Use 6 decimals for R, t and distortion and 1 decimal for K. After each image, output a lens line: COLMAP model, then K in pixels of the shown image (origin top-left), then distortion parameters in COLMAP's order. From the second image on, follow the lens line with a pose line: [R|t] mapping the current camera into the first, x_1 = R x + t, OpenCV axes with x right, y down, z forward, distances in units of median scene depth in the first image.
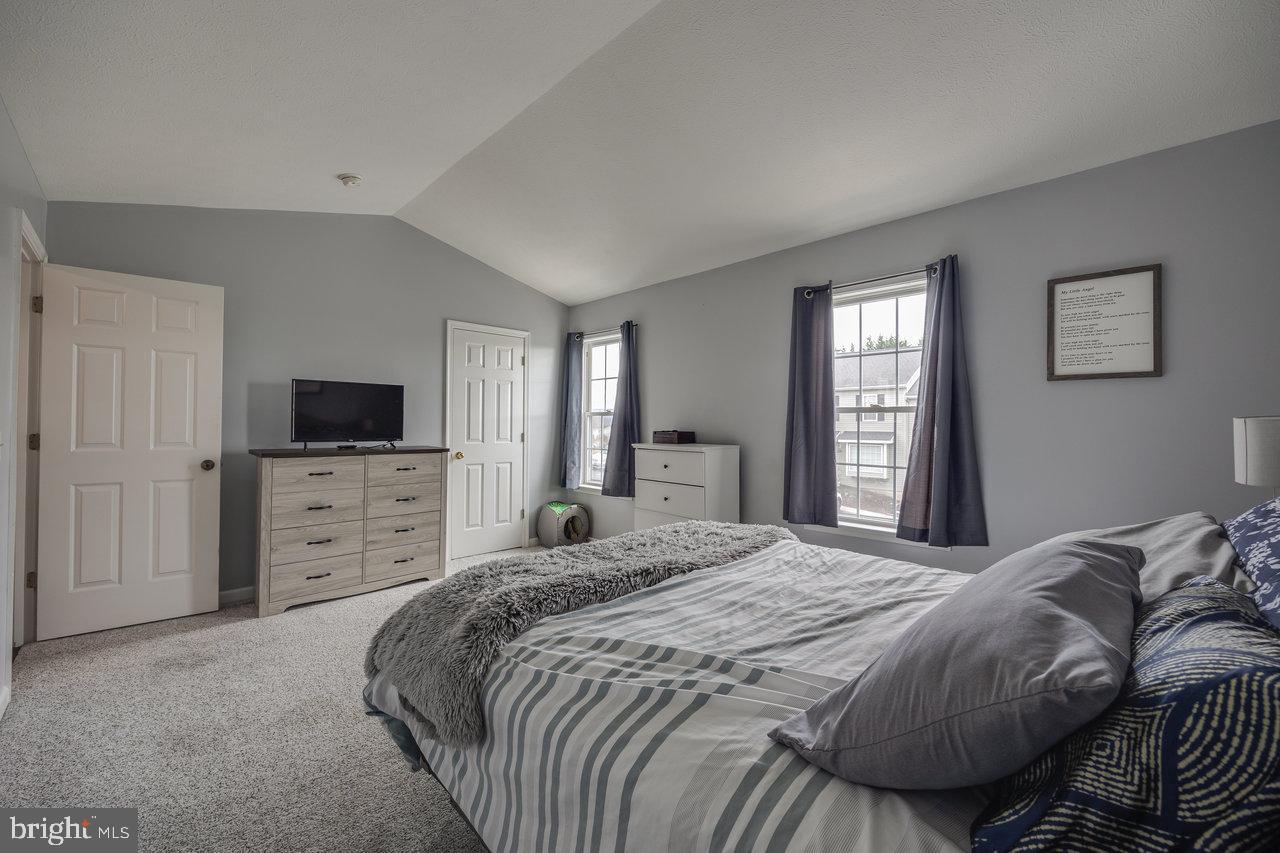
lens RADIAL K [[515.9, 0, 643.2], [0, 515.9, 428.5], [0, 0, 1]] dist [-0.006842, -0.000184]
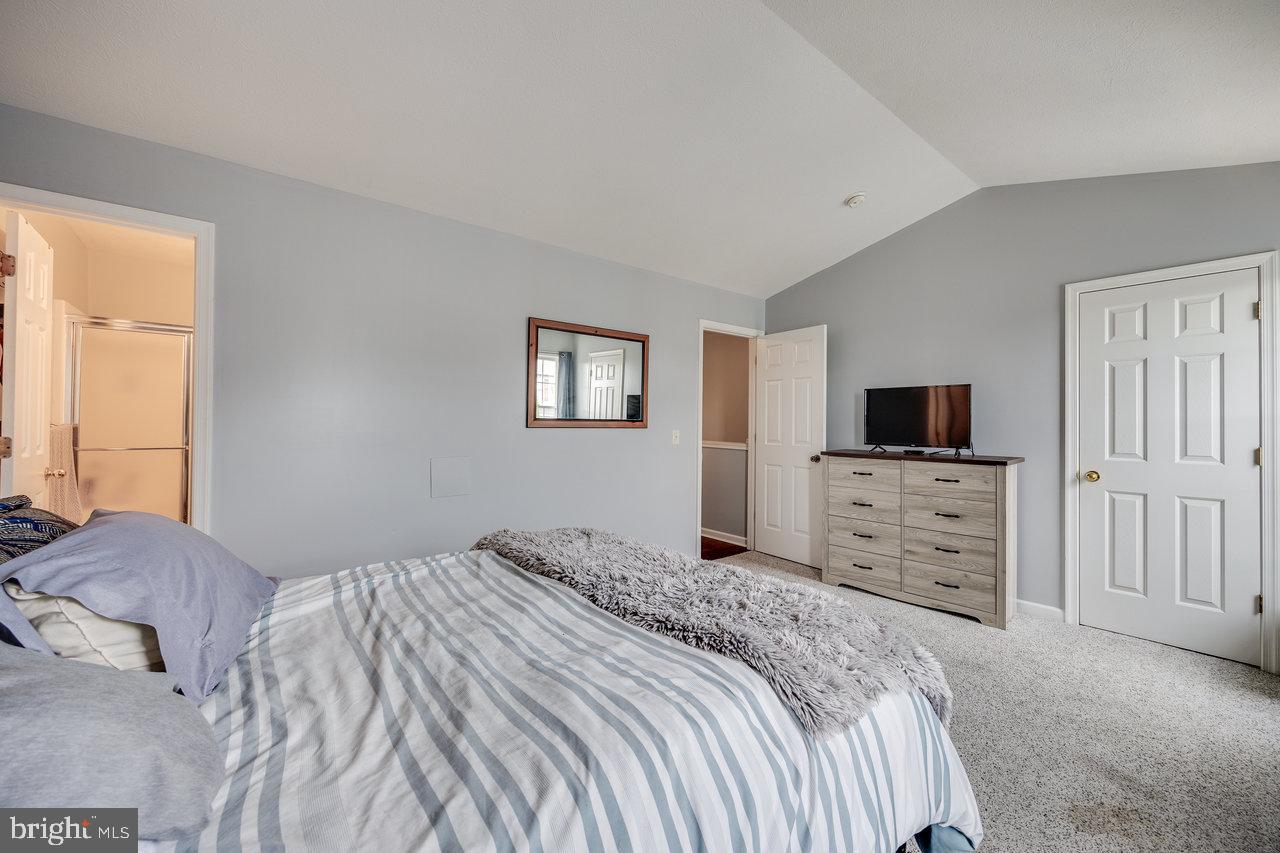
lens RADIAL K [[510.0, 0, 641.2], [0, 510.0, 419.8], [0, 0, 1]] dist [-0.004227, 0.000077]
pose [[-0.109646, -0.018649, -0.993796, 0.483803], [-0.016789, 0.999716, -0.016908, -0.000941], [0.993829, 0.014831, -0.109928, 0.609709]]
